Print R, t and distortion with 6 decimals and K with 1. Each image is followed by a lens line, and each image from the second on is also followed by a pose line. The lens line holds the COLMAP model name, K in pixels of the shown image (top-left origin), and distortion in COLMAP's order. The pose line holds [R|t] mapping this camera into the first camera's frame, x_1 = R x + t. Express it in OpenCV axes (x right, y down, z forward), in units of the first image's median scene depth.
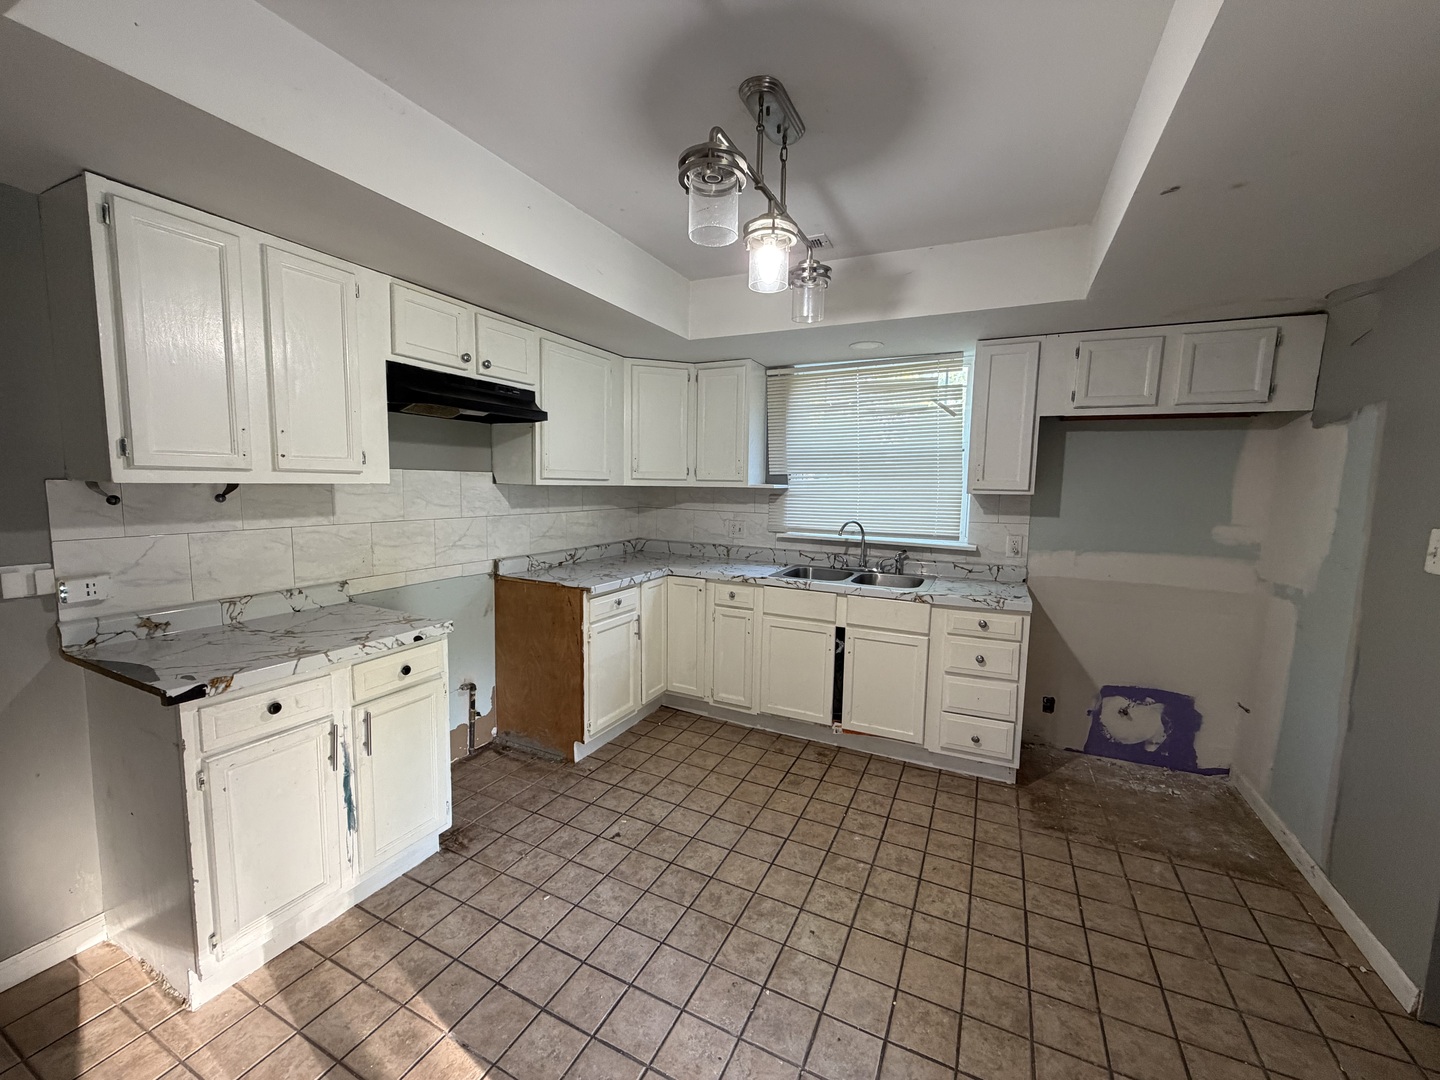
lens RADIAL K [[575.1, 0, 716.3], [0, 575.1, 539.6], [0, 0, 1]] dist [0.000717, -0.000074]
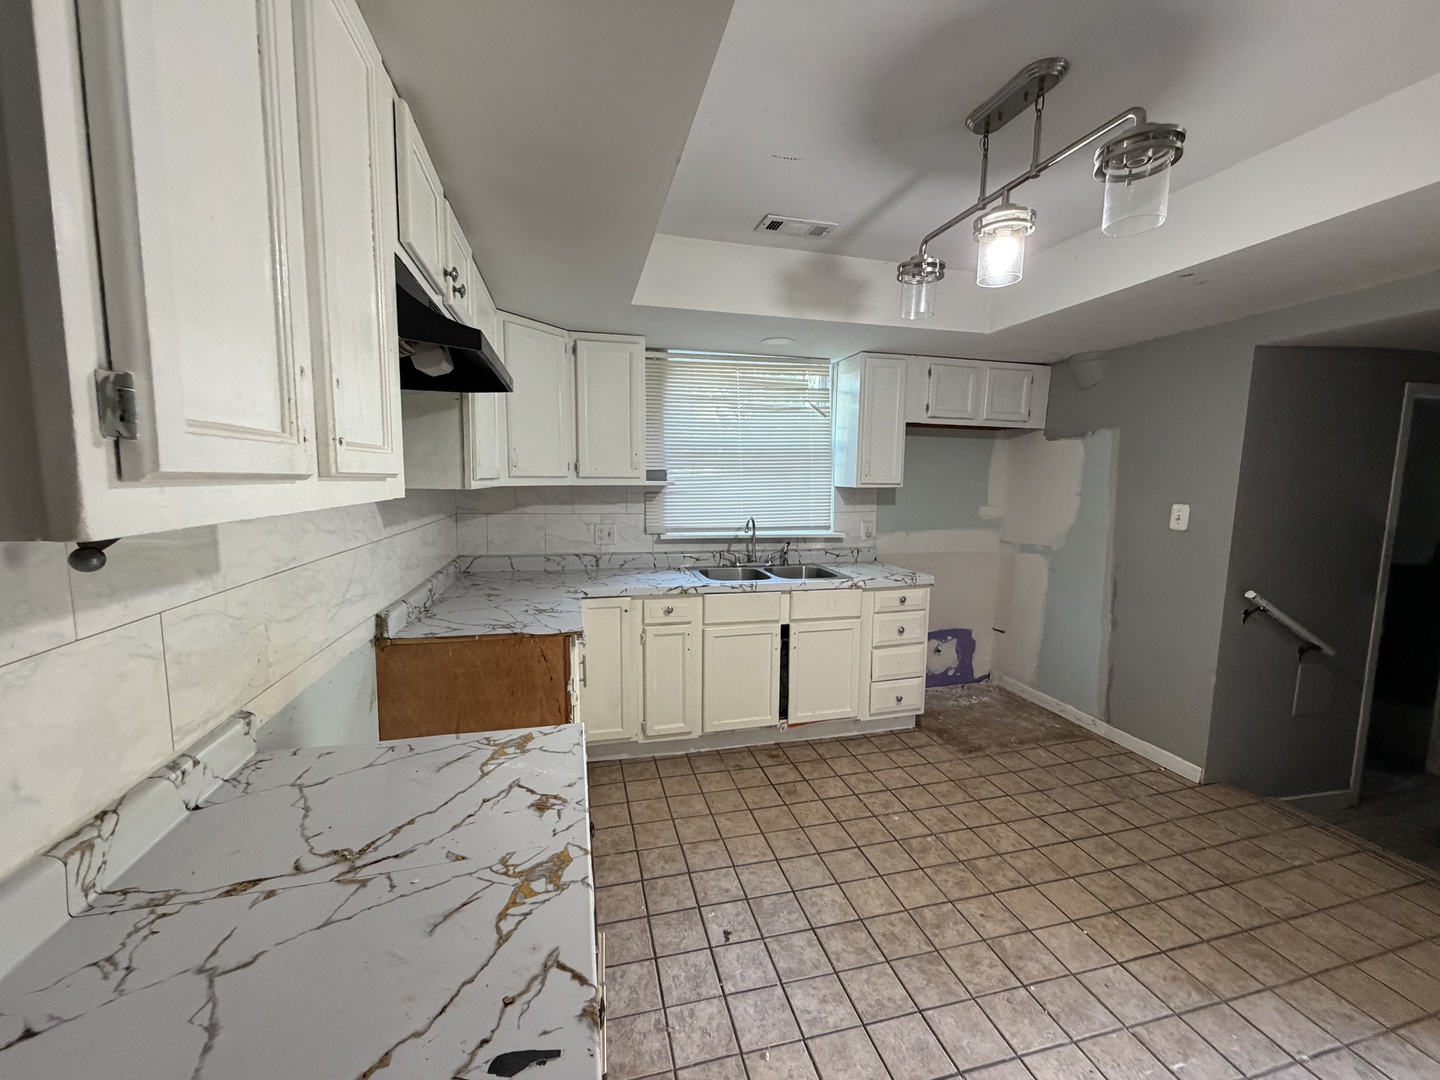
lens RADIAL K [[575.1, 0, 718.3], [0, 575.1, 539.9], [0, 0, 1]] dist [0.000717, -0.000074]
pose [[0.760986, -0.081144, 0.643674, -0.530378], [0.069193, 0.996640, 0.043836, -0.048110], [-0.645068, 0.011180, 0.764044, 0.330218]]
